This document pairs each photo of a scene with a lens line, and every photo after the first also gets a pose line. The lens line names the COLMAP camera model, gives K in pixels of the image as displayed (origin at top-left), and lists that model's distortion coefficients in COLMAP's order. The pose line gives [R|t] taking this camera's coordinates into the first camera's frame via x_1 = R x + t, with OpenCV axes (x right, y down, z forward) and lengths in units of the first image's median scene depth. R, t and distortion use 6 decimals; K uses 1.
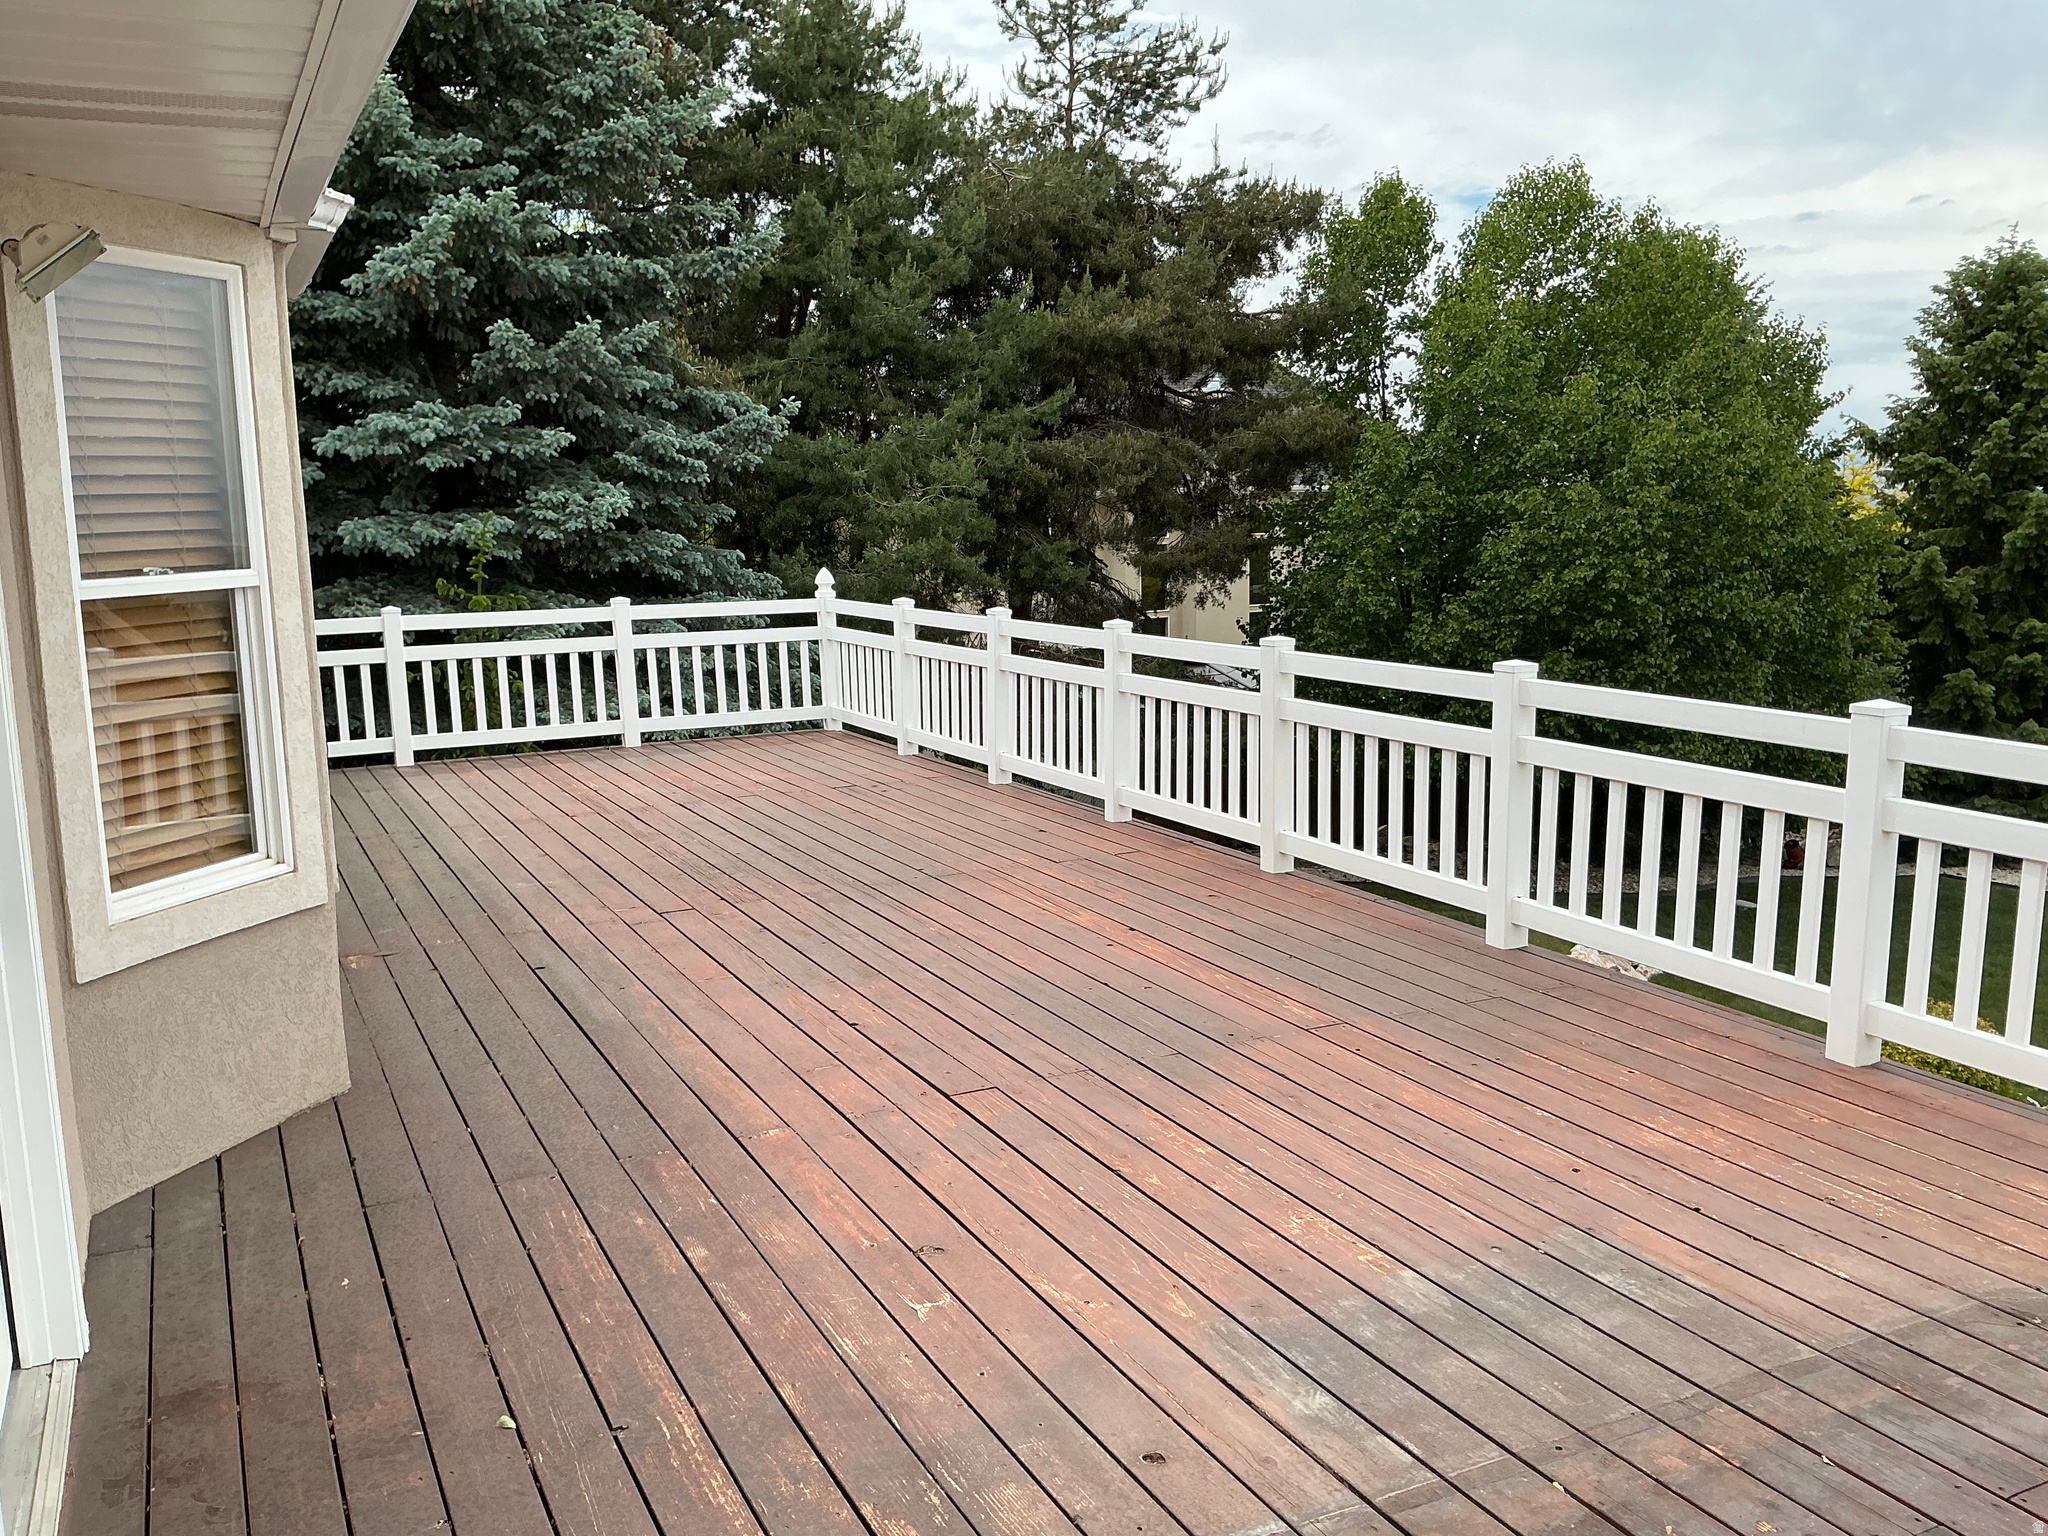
lens RADIAL K [[1704.2, 0, 992.9], [0, 1704.2, 776.9], [0, 0, 1]] dist [0.110965, -0.221550]
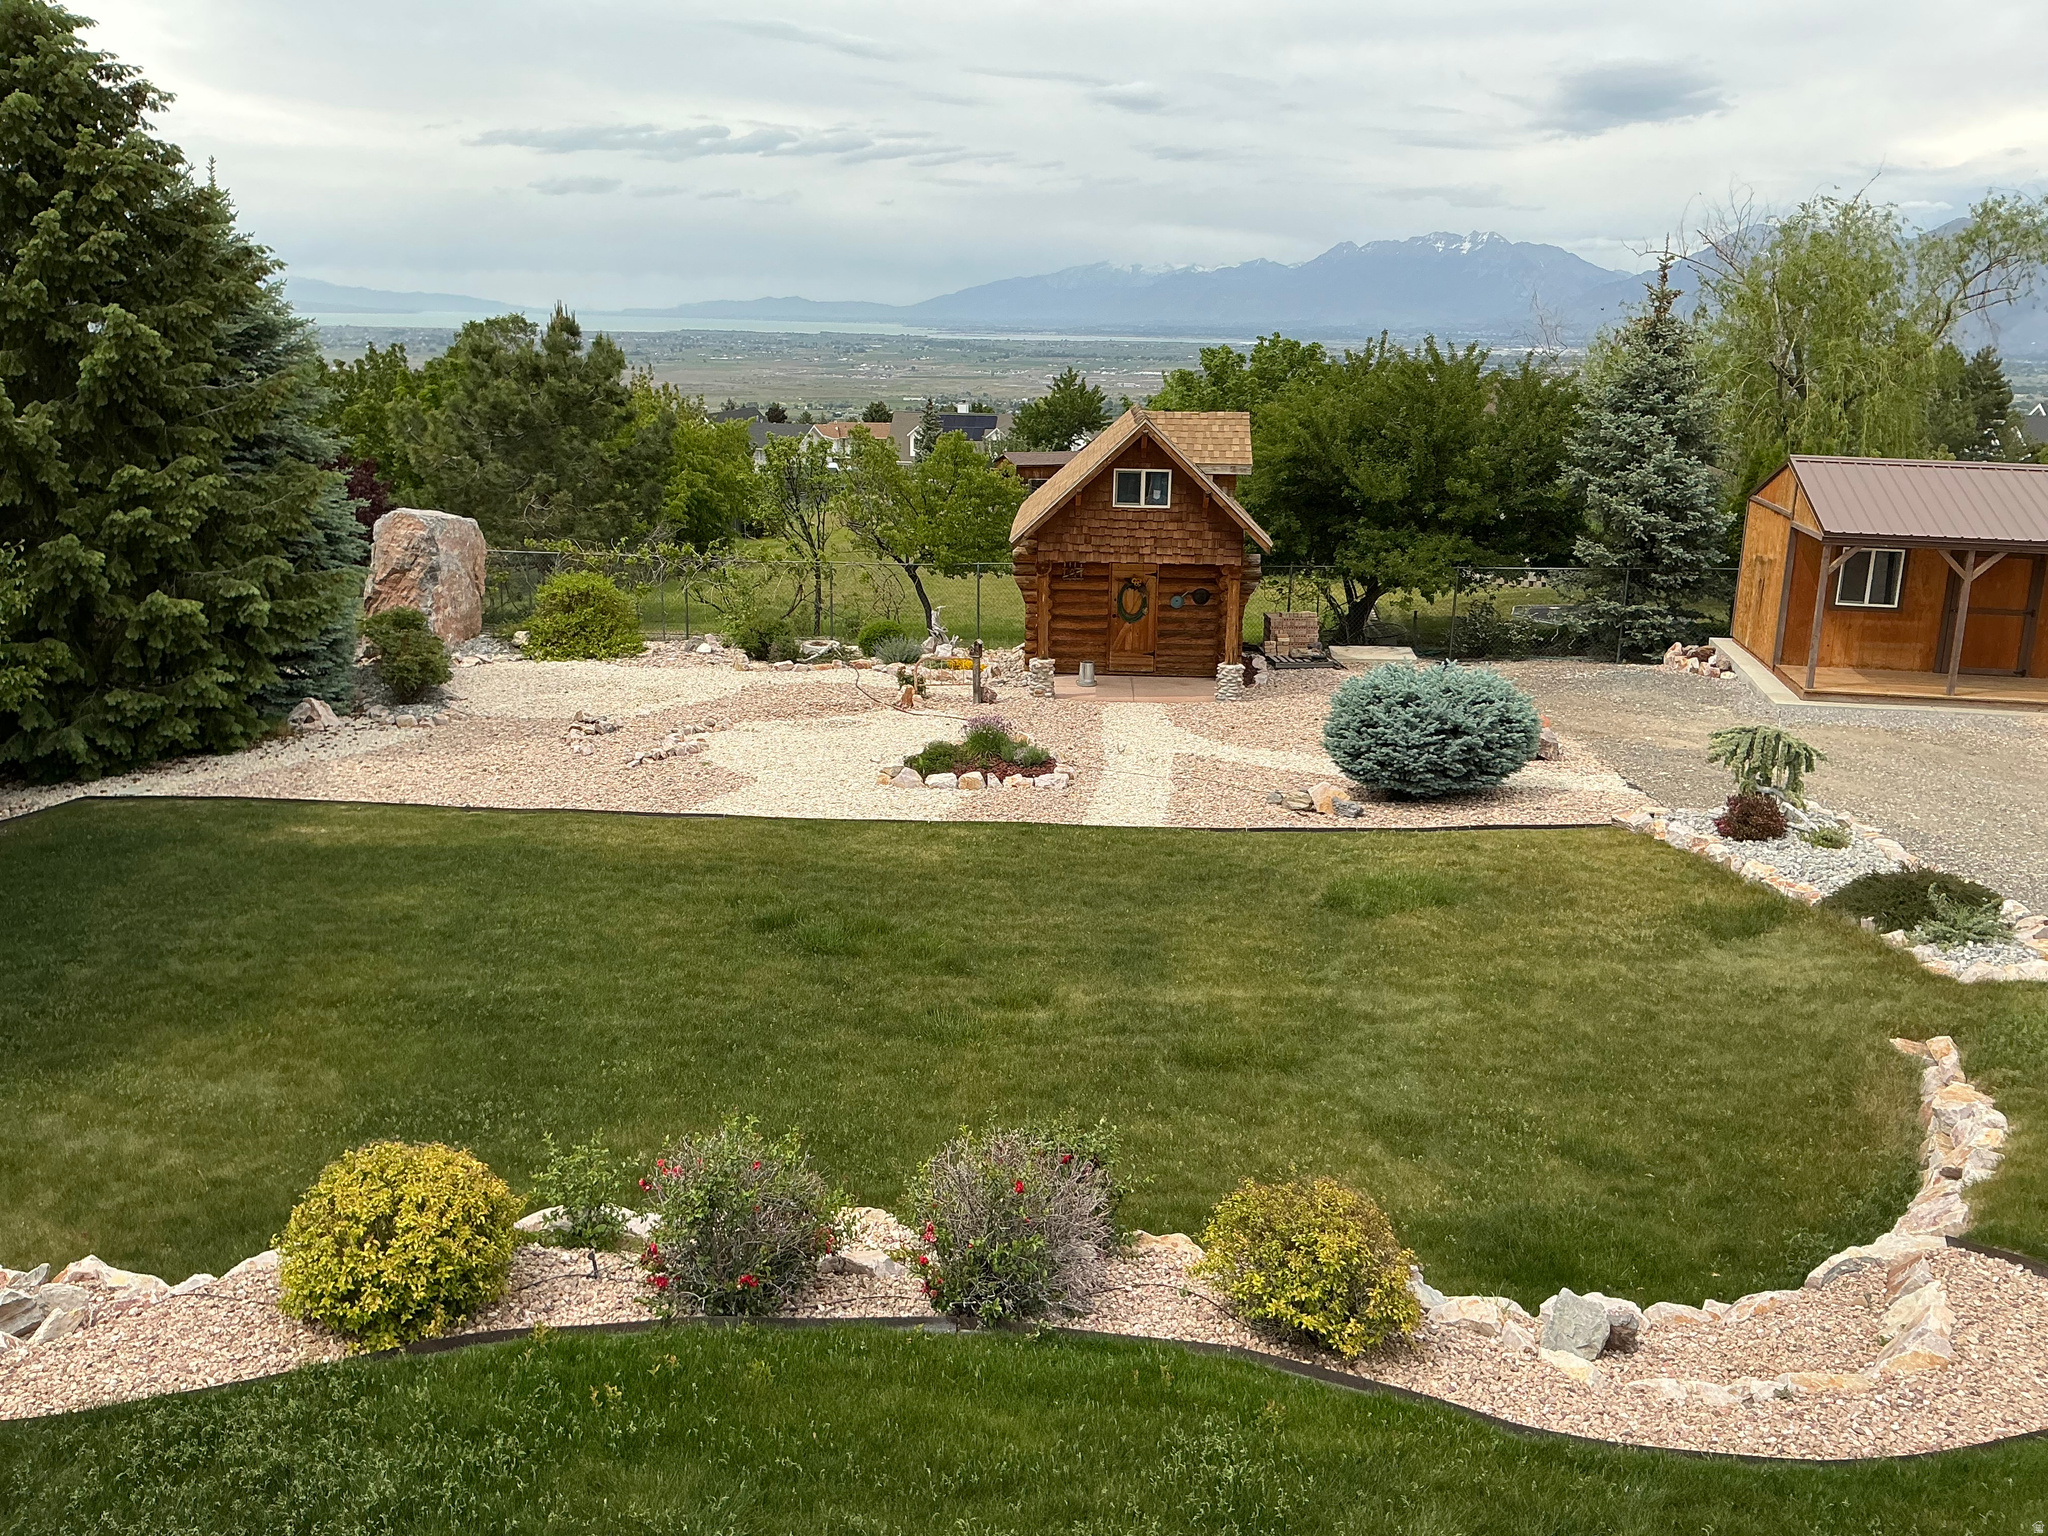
lens RADIAL K [[1704.2, 0, 1021.5], [0, 1704.2, 757.5], [0, 0, 1]] dist [0.110965, -0.221550]
pose [[0.466926, -0.194113, 0.862728, 0.070715], [0.112475, 0.980723, 0.159788, -0.038883], [-0.877114, 0.022426, 0.479758, 0.242288]]
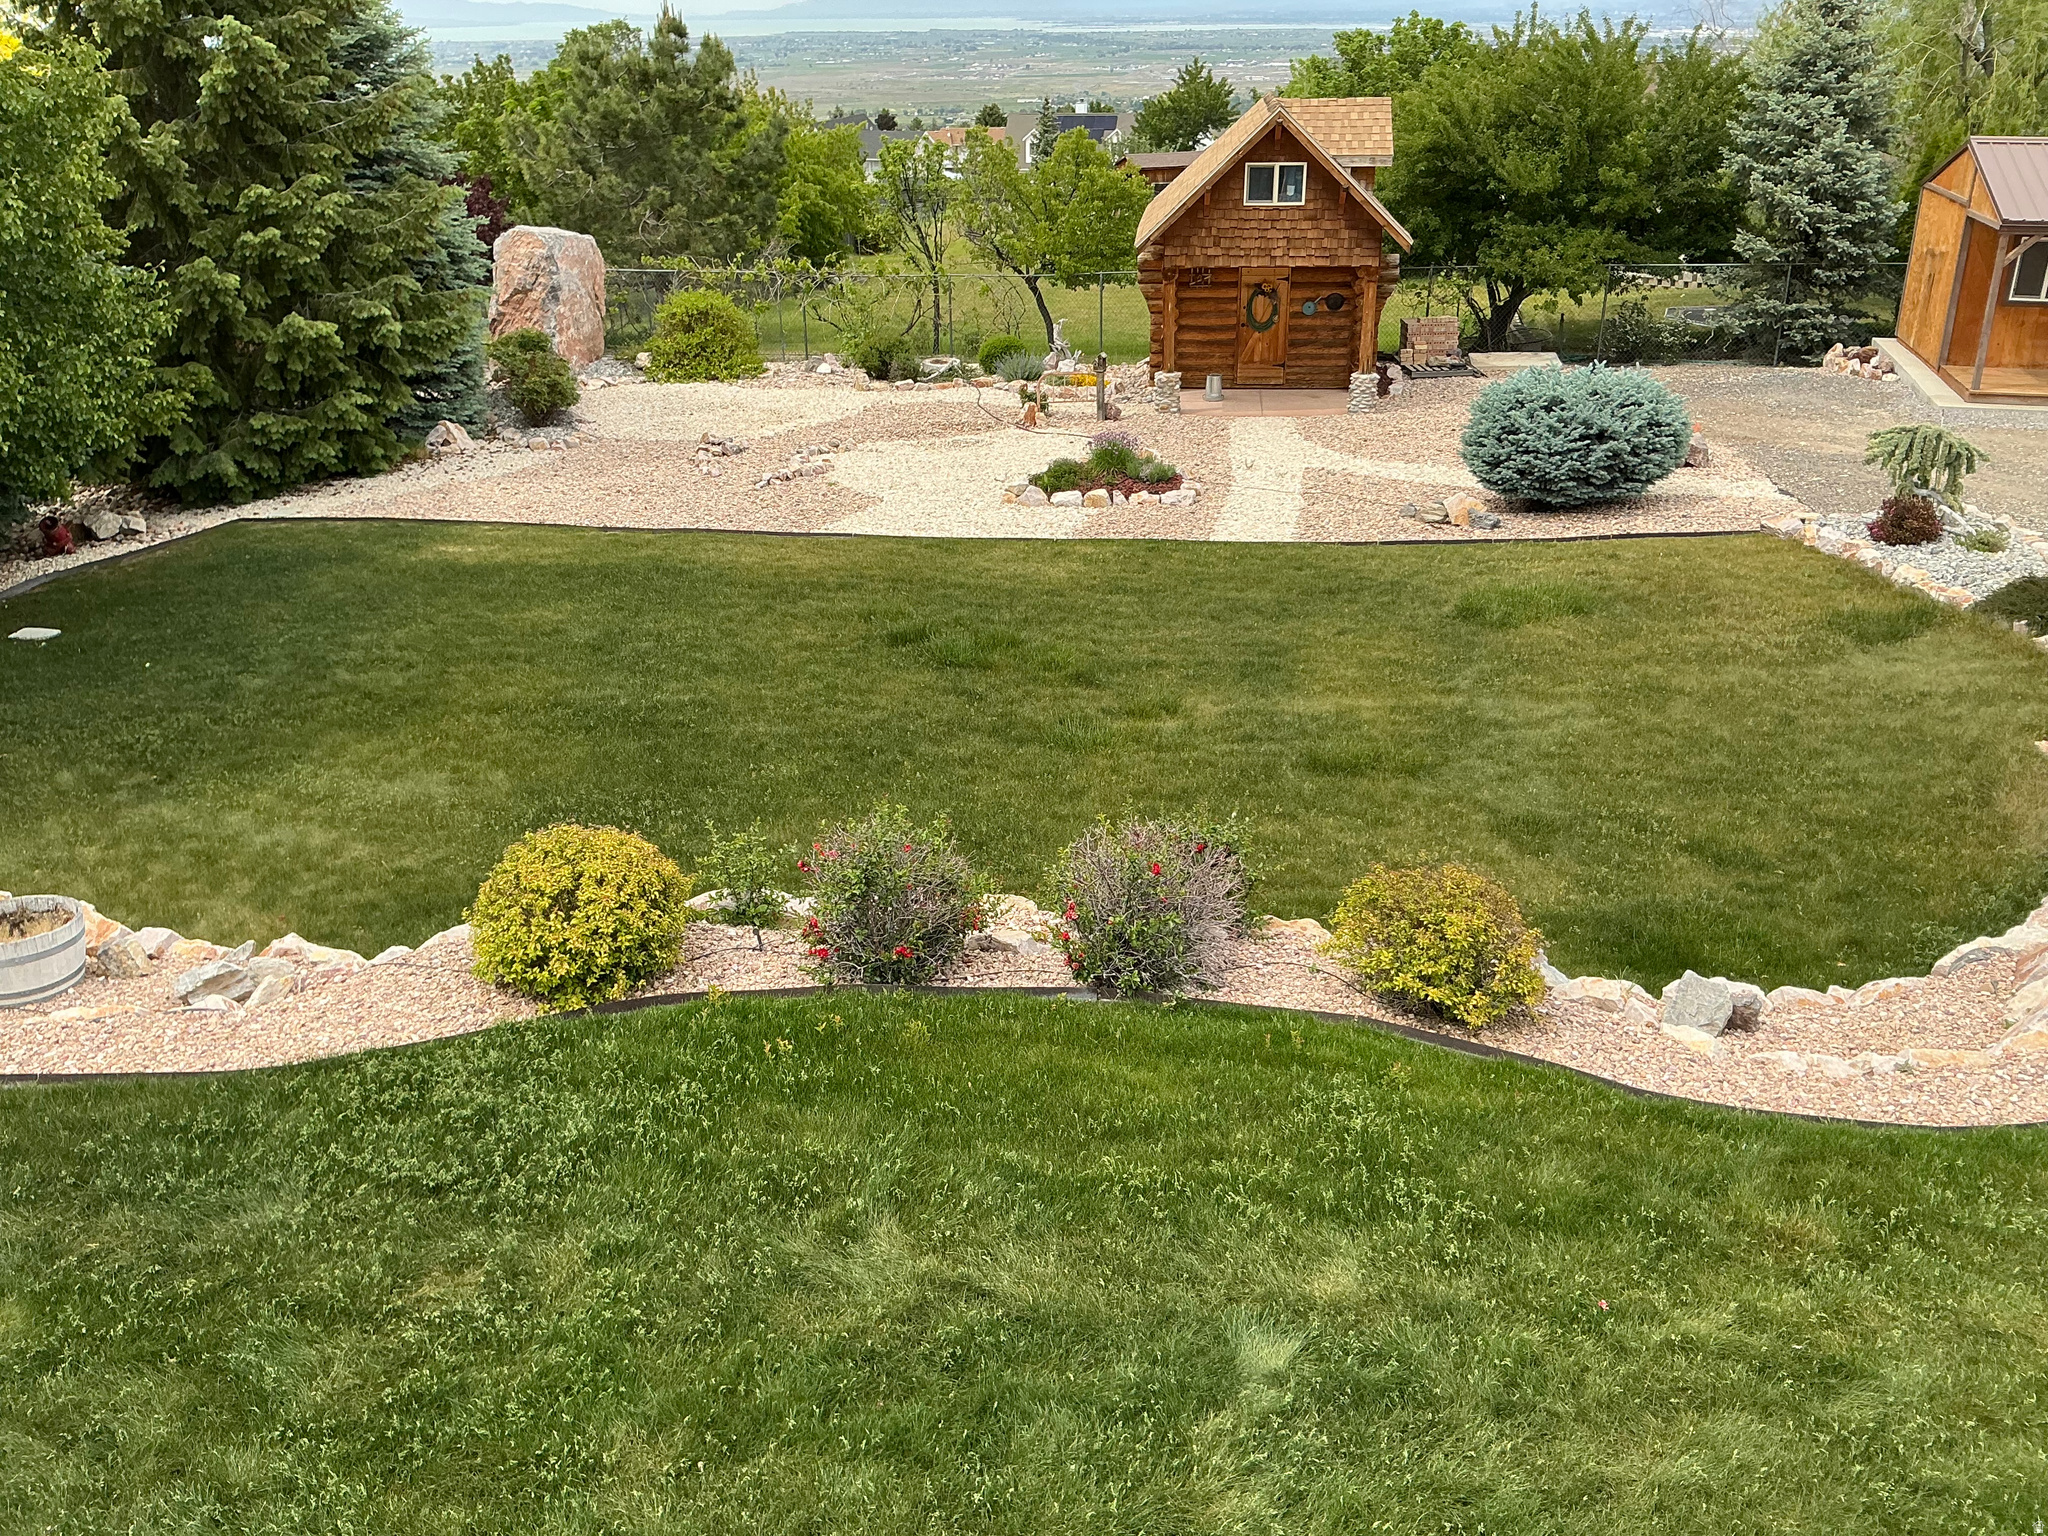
lens RADIAL K [[1704.2, 0, 1020.5], [0, 1704.2, 760.5], [0, 0, 1]] dist [0.110965, -0.221550]
pose [[0.523797, -0.328759, 0.785846, 0.063242], [0.134340, 0.942861, 0.304903, -0.035007], [-0.841184, -0.054137, 0.538033, 0.242150]]
